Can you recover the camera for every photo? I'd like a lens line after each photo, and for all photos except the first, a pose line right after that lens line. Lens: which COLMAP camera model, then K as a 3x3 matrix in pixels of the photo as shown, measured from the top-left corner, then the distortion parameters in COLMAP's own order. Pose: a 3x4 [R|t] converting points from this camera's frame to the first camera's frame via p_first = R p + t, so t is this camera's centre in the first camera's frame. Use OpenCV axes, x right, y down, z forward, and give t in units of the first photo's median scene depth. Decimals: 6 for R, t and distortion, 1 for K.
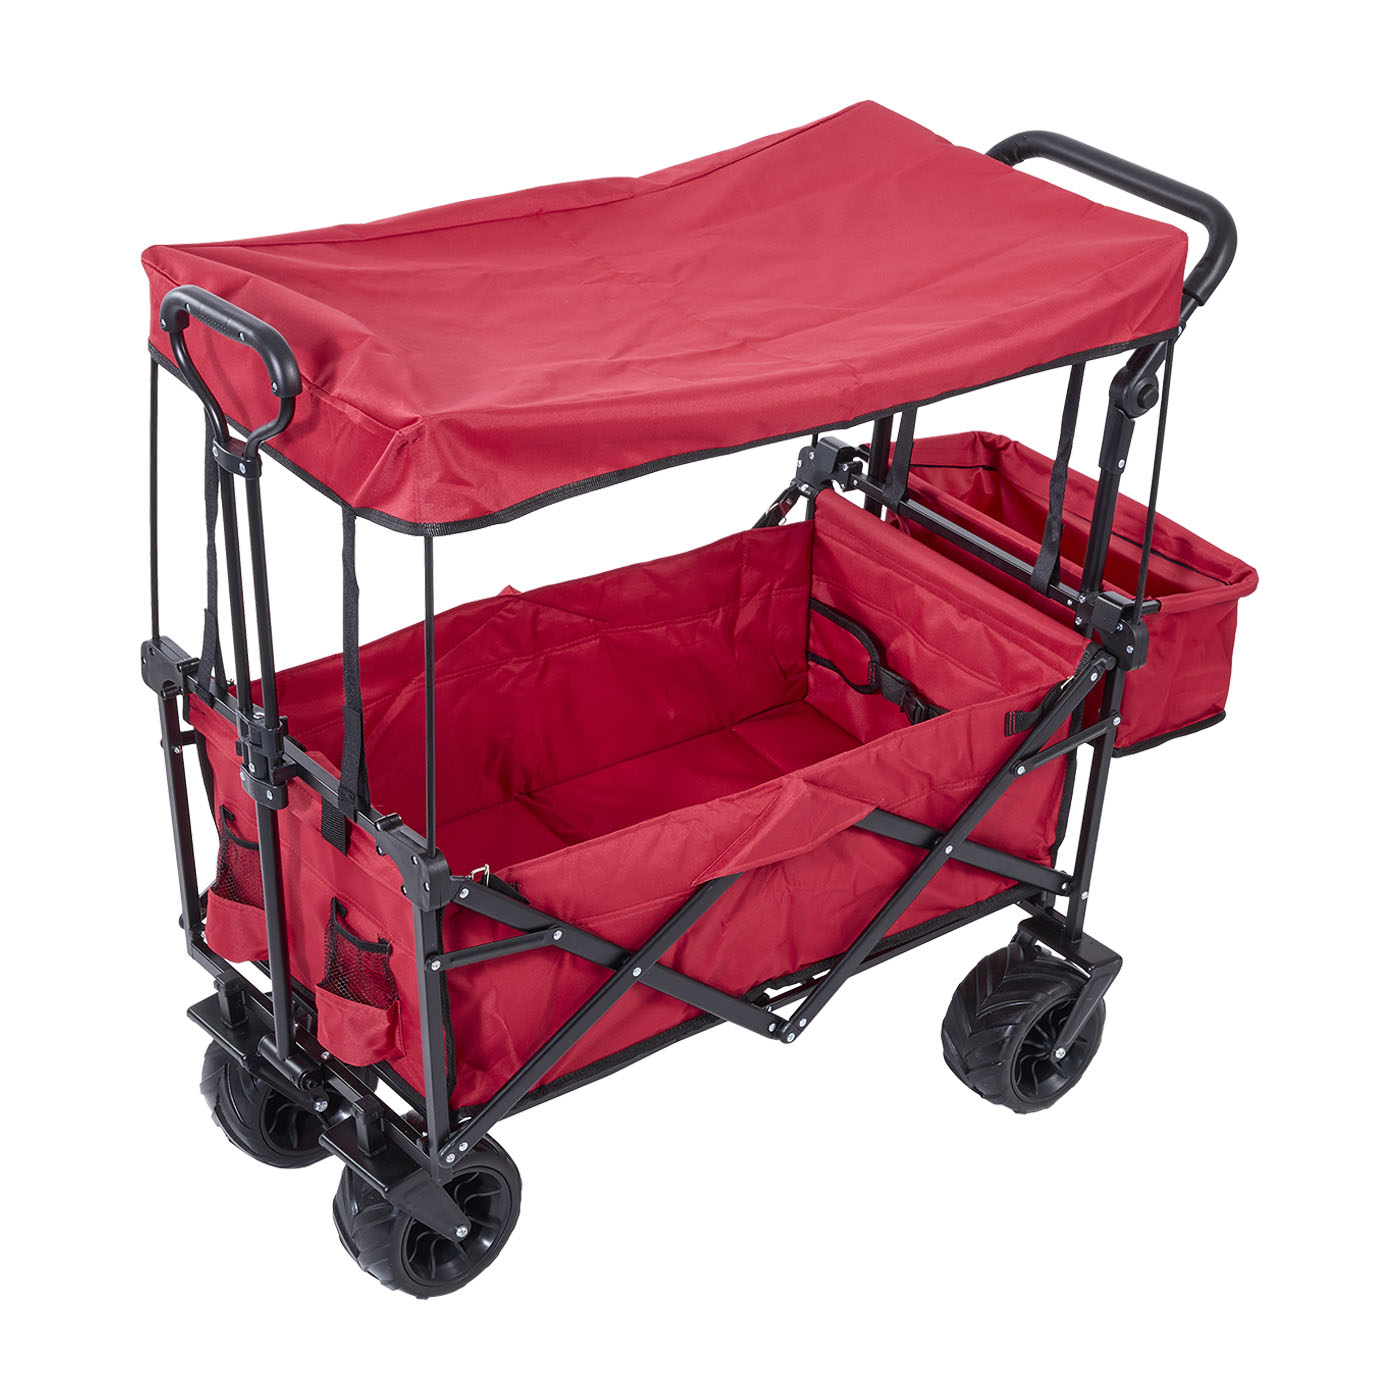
lens RADIAL K [[2345.9, 0, 800.6], [0, 2345.9, 700.0], [0, 0, 1]] dist [0.141125, -0.878858]
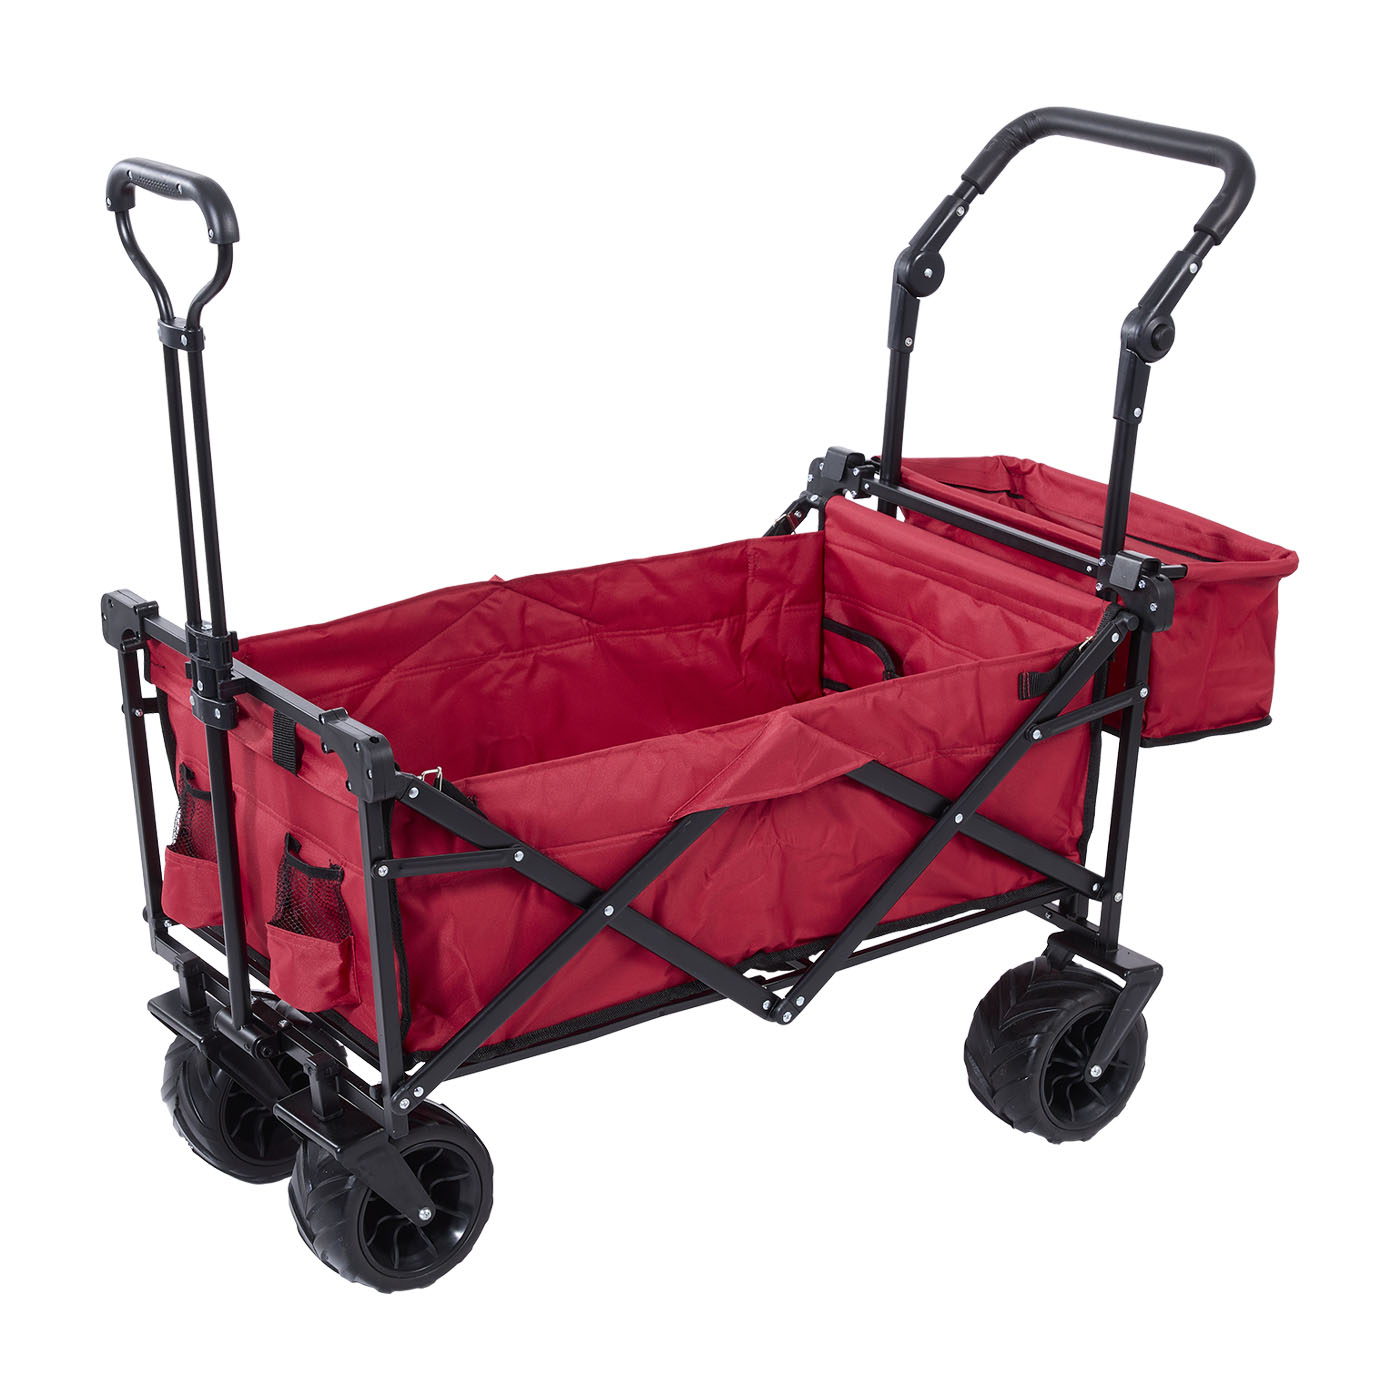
lens RADIAL K [[2432.2, 0, 700.0], [0, 2432.2, 700.0], [0, 0, 1]] dist [0.032093, 0.021482]
pose [[0.996825, -0.017505, -0.077670, 0.036470], [0.007569, 0.991948, -0.126417, 0.135910], [0.079258, 0.125428, 0.988932, 0.043393]]
